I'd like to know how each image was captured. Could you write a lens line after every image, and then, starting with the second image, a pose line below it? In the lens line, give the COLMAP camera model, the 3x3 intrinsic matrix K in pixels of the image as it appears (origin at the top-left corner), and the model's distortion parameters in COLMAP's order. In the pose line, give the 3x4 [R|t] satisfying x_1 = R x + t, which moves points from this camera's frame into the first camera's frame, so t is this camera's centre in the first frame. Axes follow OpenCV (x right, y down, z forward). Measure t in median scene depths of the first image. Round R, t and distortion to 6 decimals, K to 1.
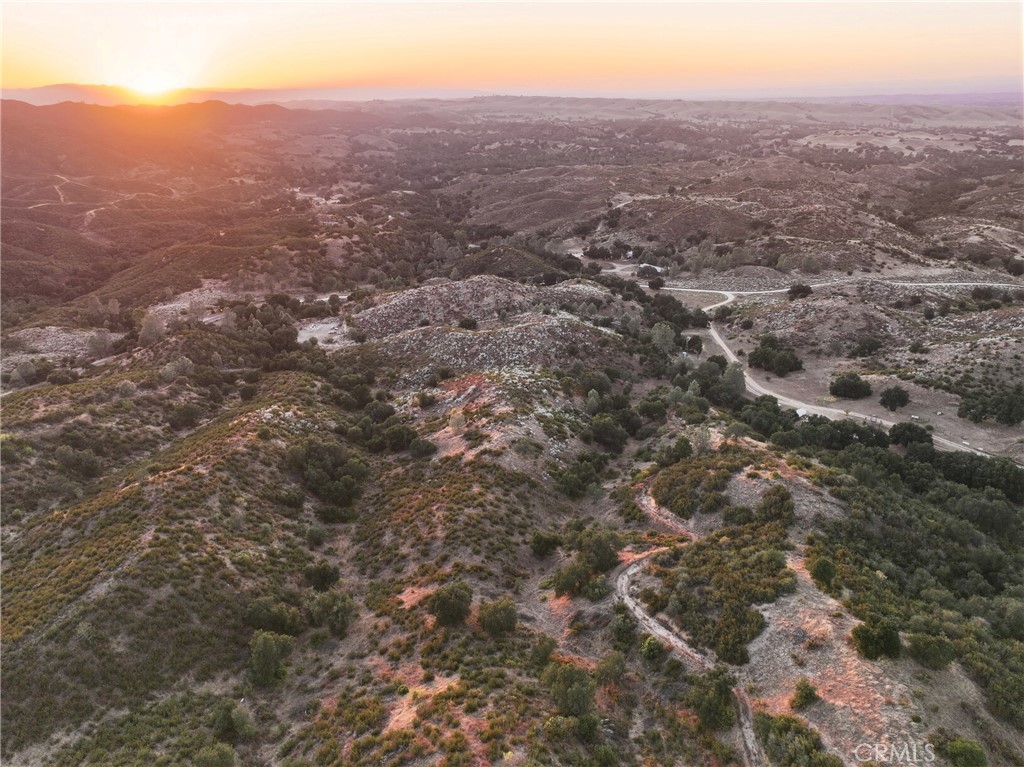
lens RADIAL K [[716.4, 0, 519.6], [0, 716.4, 383.5], [0, 0, 1]] dist [0.000890, 0.012063]
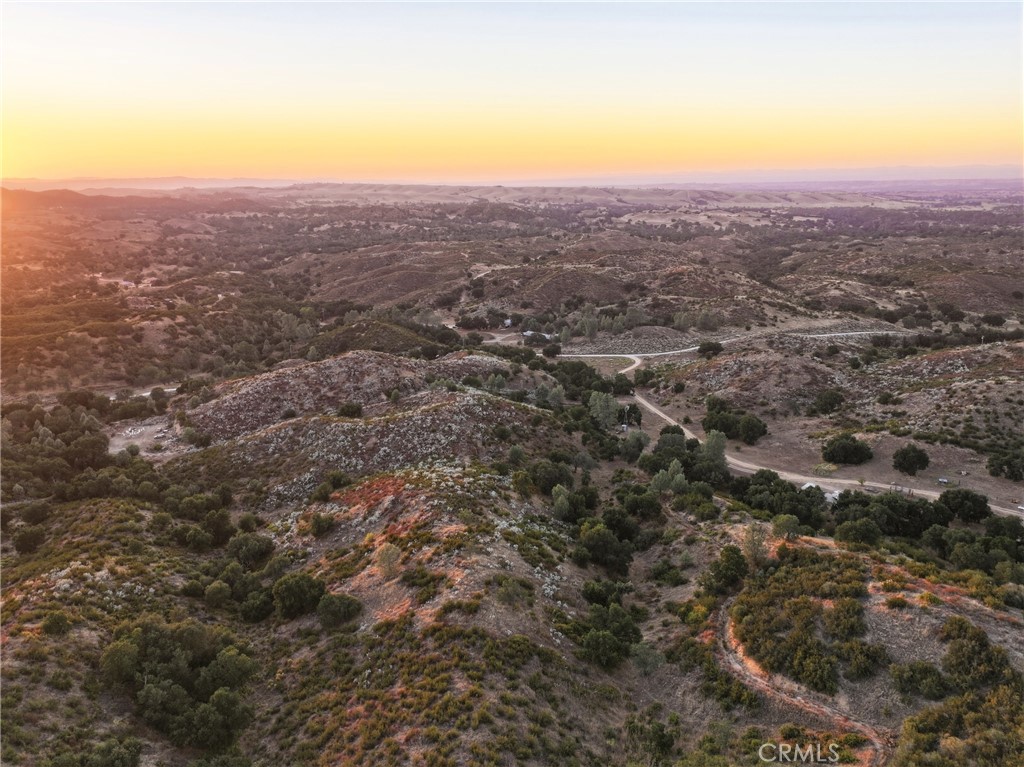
lens RADIAL K [[716.4, 0, 519.6], [0, 716.4, 383.5], [0, 0, 1]] dist [0.000890, 0.012063]
pose [[0.971539, -0.066607, 0.227322, -0.055499], [0.091706, 0.990580, -0.101690, -0.013659], [-0.218407, 0.119643, 0.968496, 0.165120]]
